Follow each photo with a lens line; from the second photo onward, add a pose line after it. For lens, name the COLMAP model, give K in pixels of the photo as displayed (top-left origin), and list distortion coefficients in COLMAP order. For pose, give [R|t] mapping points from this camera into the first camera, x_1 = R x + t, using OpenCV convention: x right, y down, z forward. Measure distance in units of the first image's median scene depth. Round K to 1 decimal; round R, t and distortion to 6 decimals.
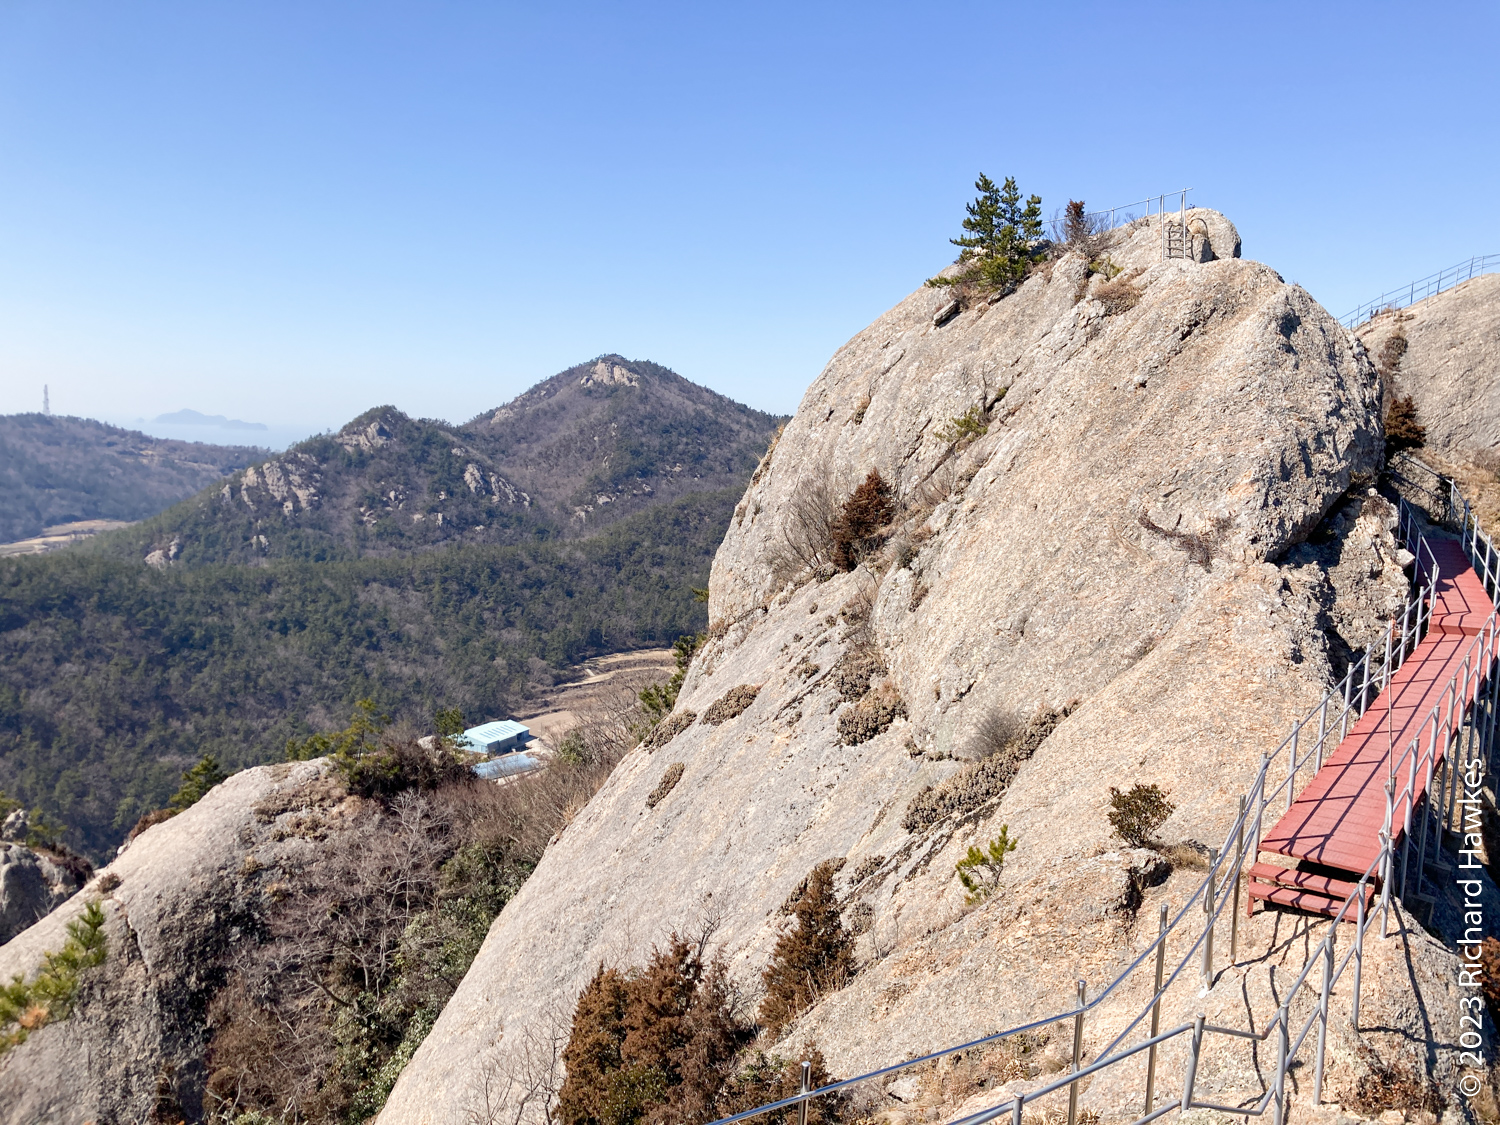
lens RADIAL K [[1240.0, 0, 758.2], [0, 1240.0, 558.0], [0, 0, 1]] dist [0.034999, -0.009552]
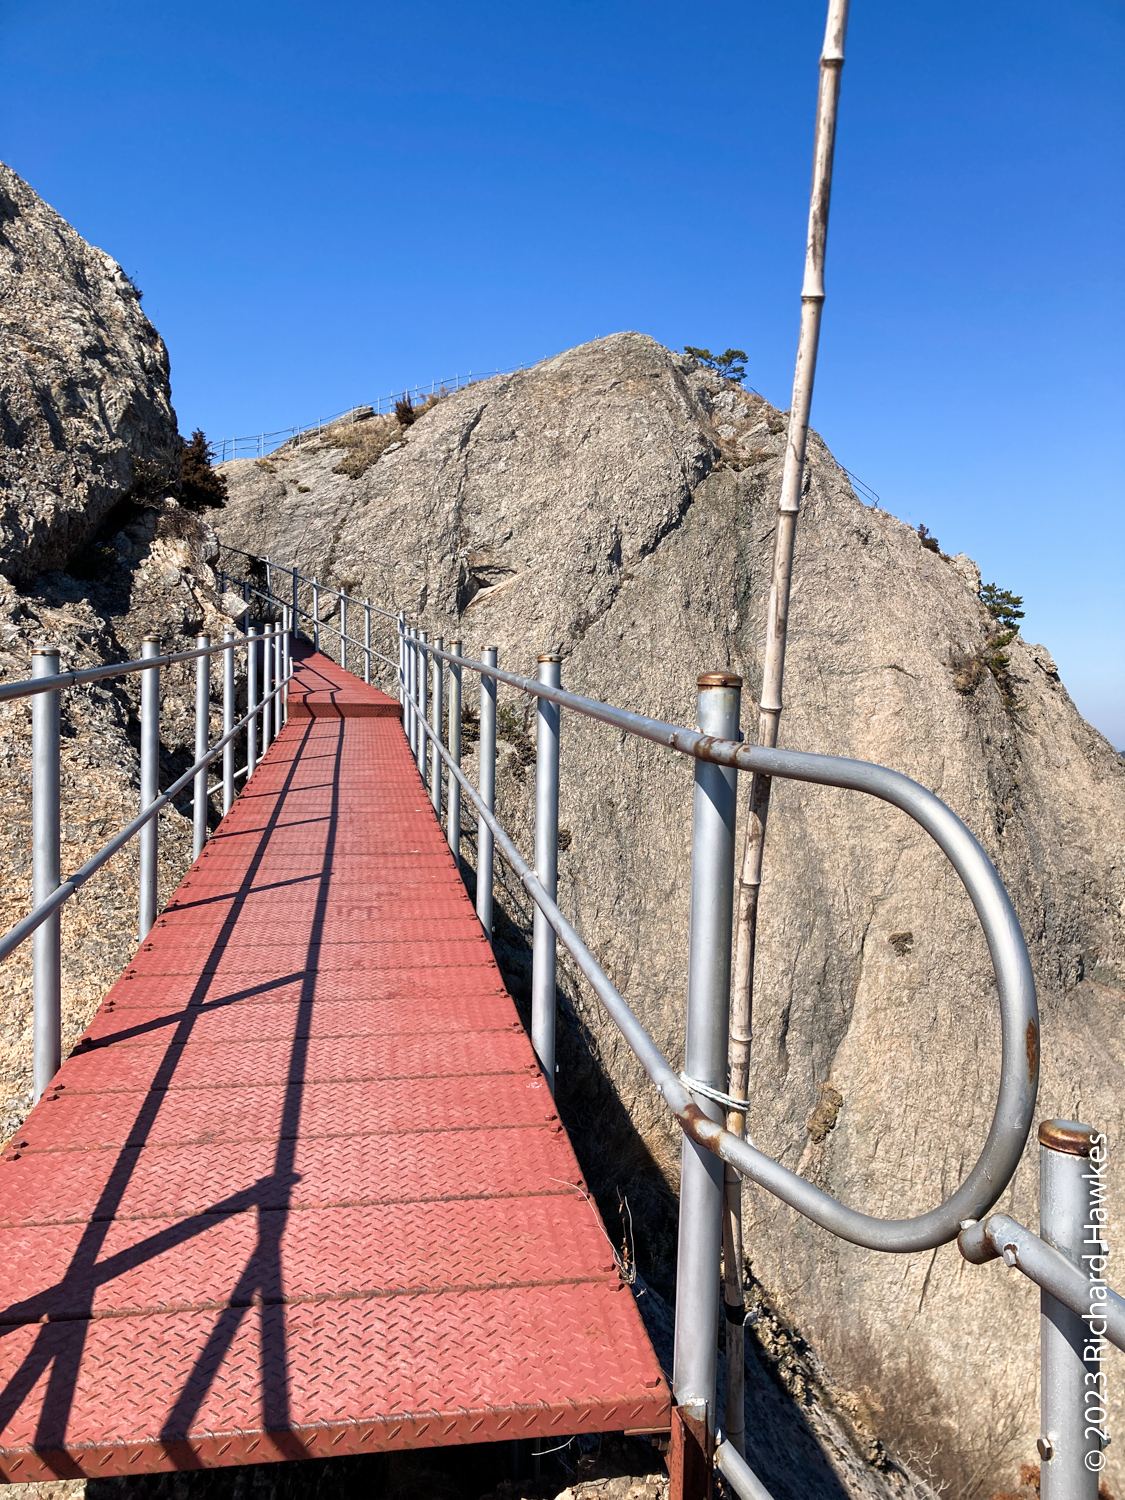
lens RADIAL K [[1240.0, 0, 615.1], [0, 1240.0, 725.4], [0, 0, 1]] dist [0.034999, -0.009552]
pose [[0.678771, -0.042190, 0.733137, 0.122373], [0.101186, 0.994199, -0.036469, 0.056900], [-0.727346, 0.098937, 0.679102, 0.283163]]
